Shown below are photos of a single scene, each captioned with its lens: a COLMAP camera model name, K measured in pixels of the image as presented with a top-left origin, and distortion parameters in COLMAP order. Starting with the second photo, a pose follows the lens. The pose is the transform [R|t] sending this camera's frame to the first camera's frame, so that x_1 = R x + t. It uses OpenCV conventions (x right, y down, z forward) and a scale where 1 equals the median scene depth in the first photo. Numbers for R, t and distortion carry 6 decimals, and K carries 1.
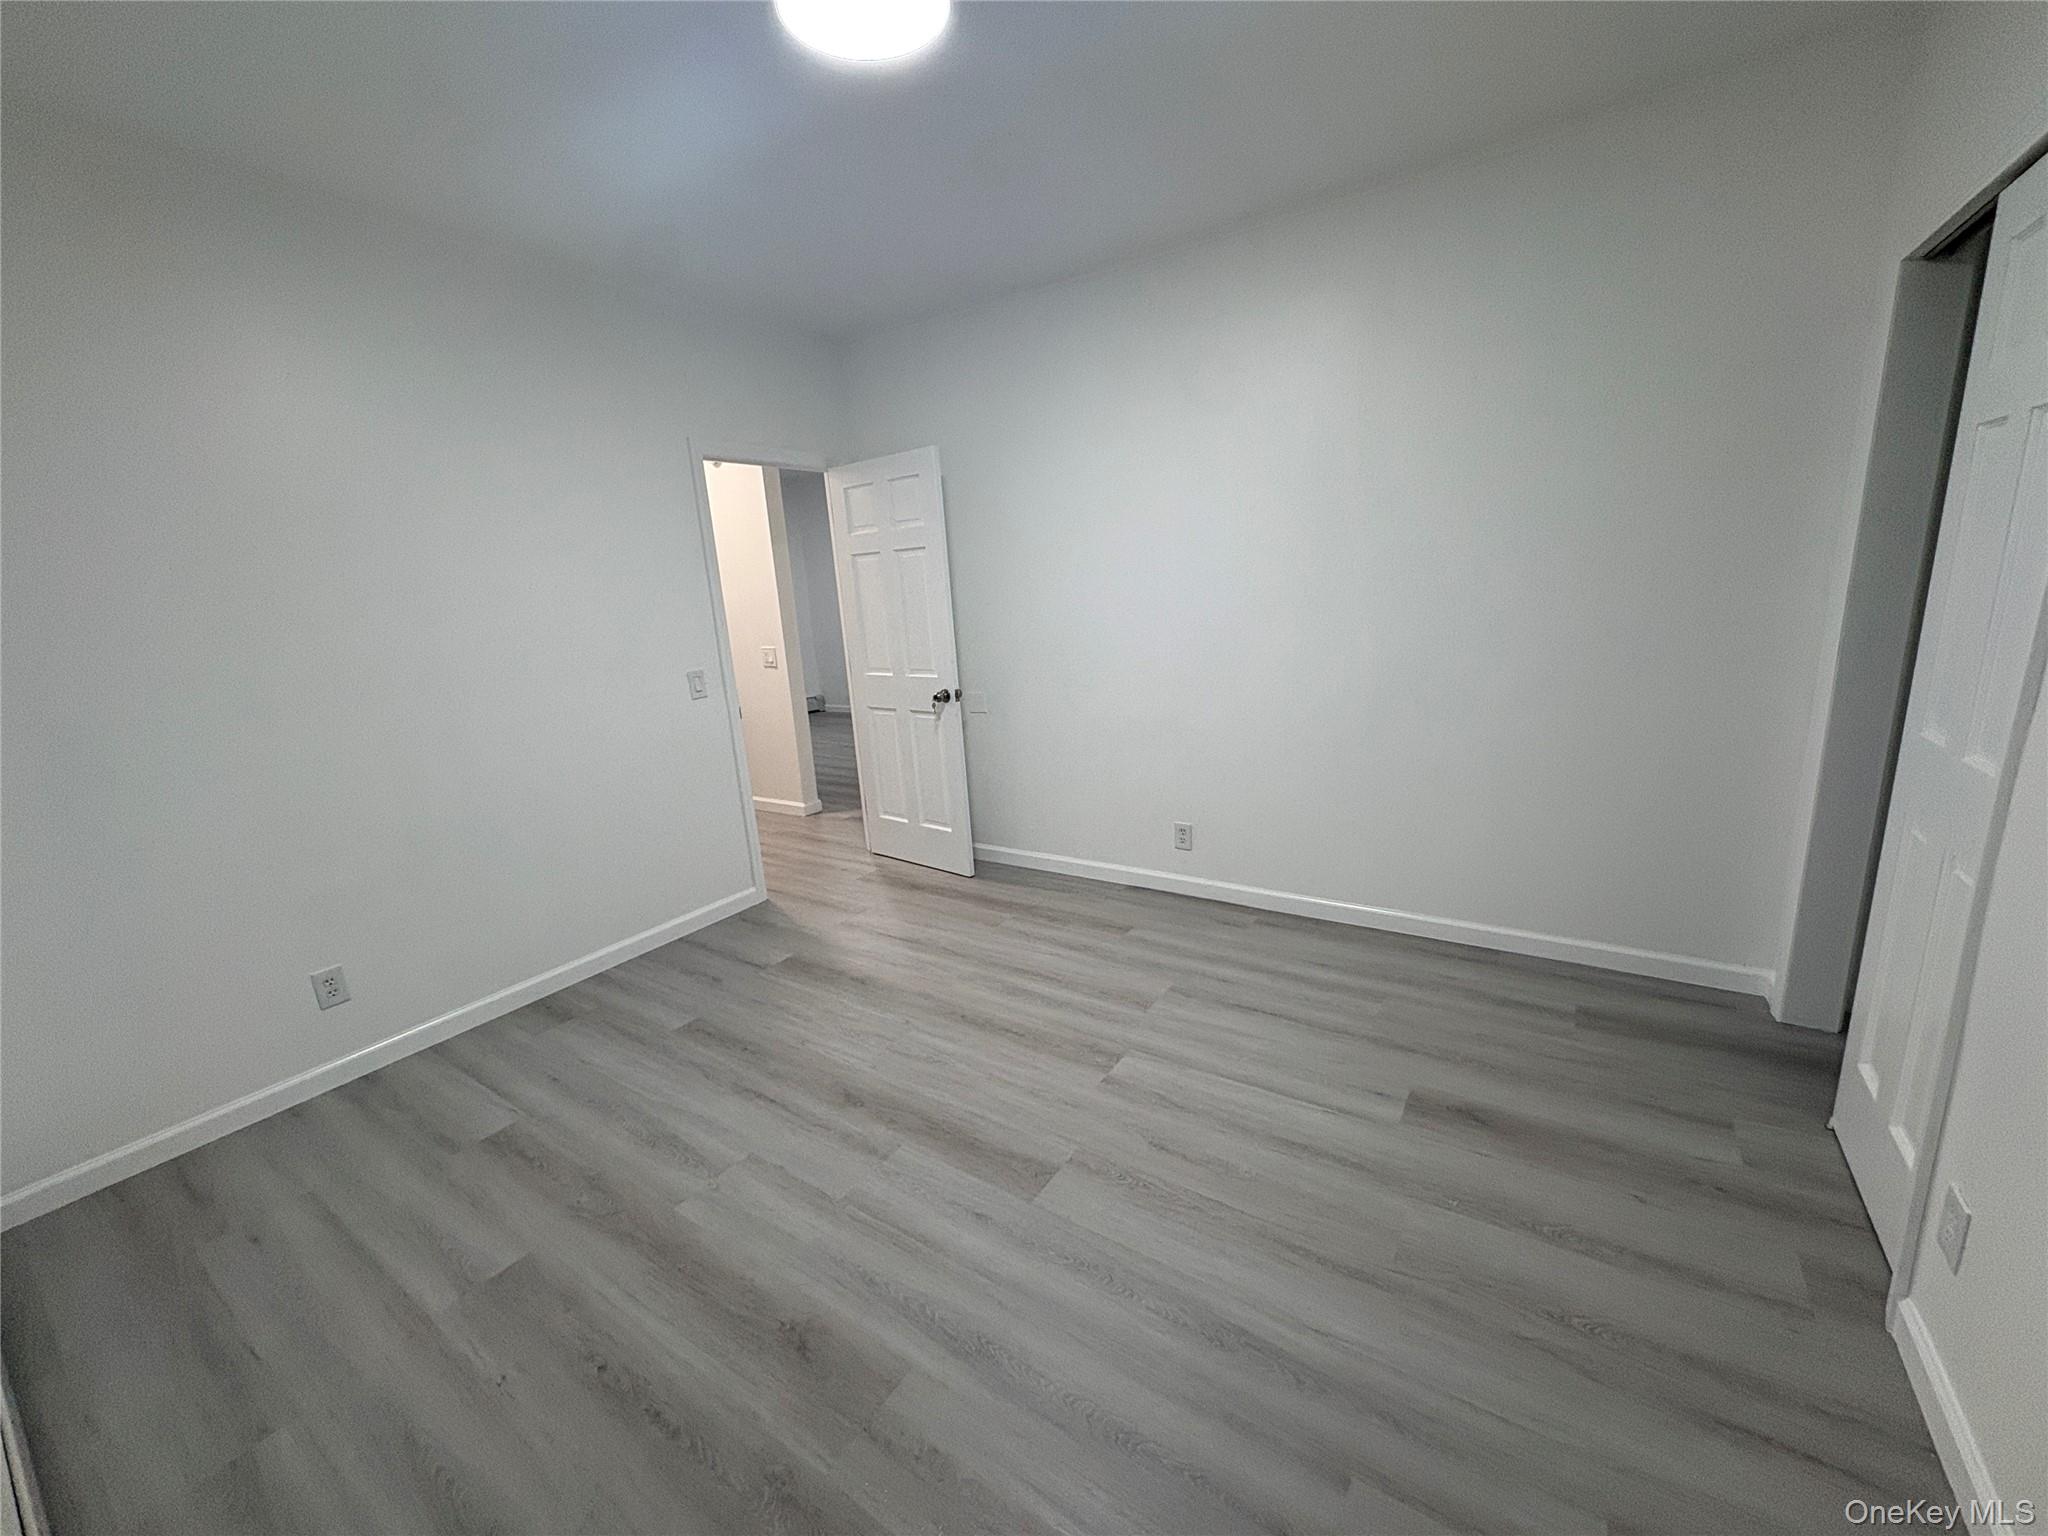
lens RADIAL K [[816.4, 0, 1023.6], [0, 816.4, 765.9], [0, 0, 1]] dist [0.003017, -0.000039]
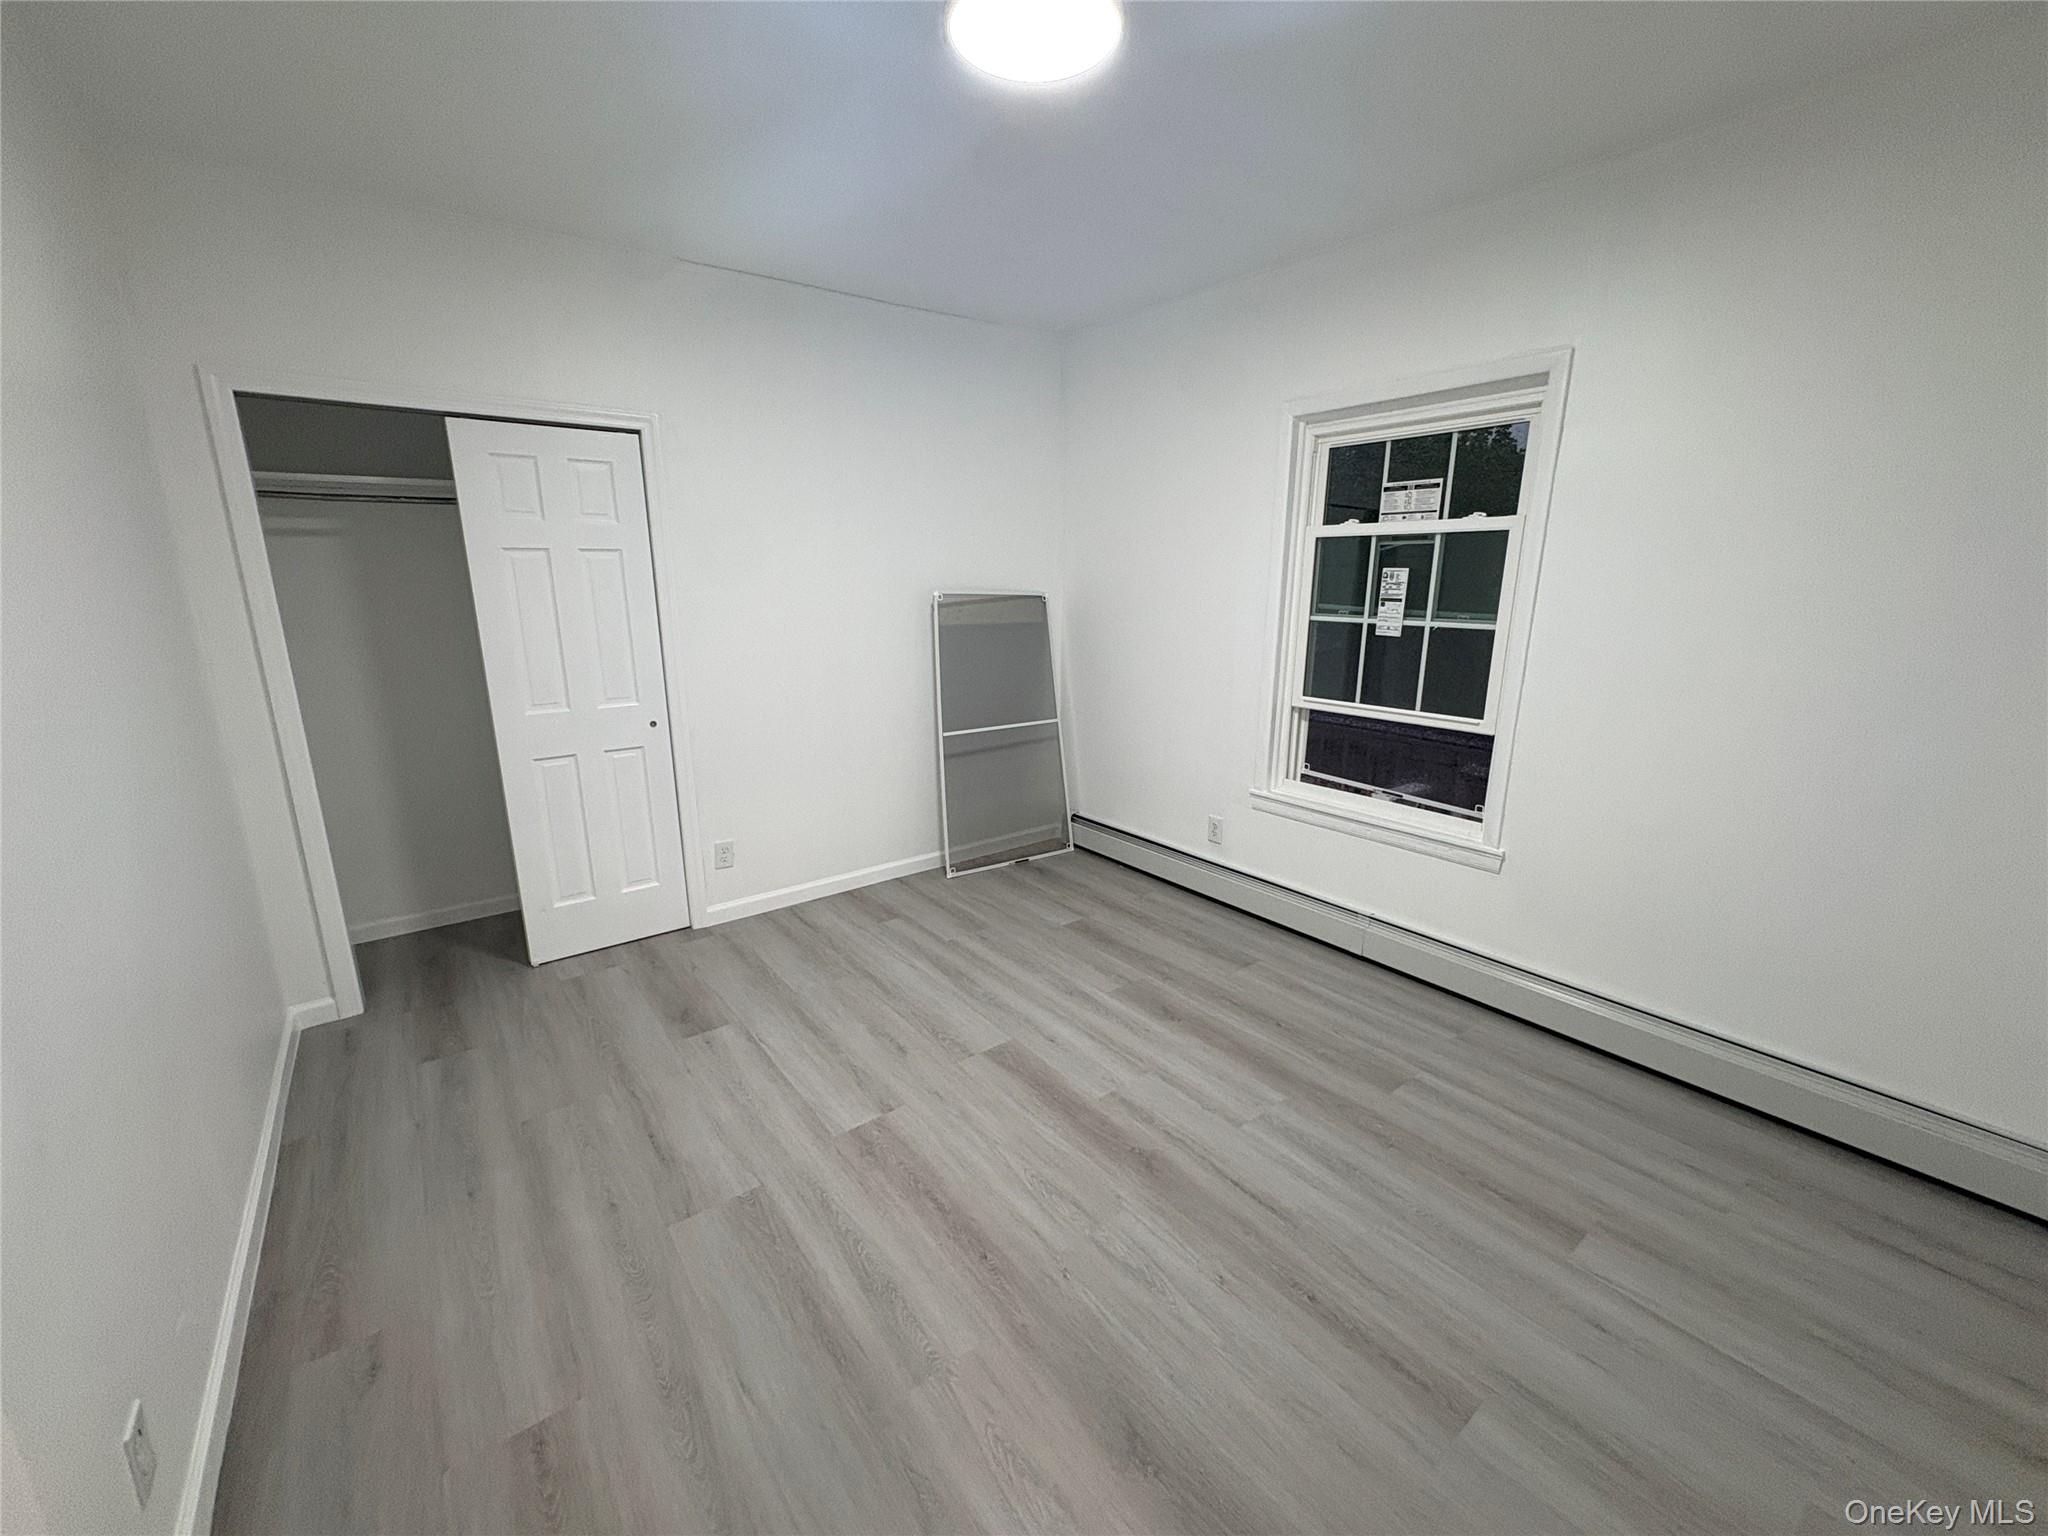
lens RADIAL K [[816.4, 0, 1028.4], [0, 816.4, 780.3], [0, 0, 1]] dist [0.003017, -0.000039]
pose [[-0.947877, -0.009722, 0.318488, -0.397312], [0.134648, 0.893684, 0.428017, -0.405458], [-0.288789, 0.448591, -0.845794, 1.720765]]
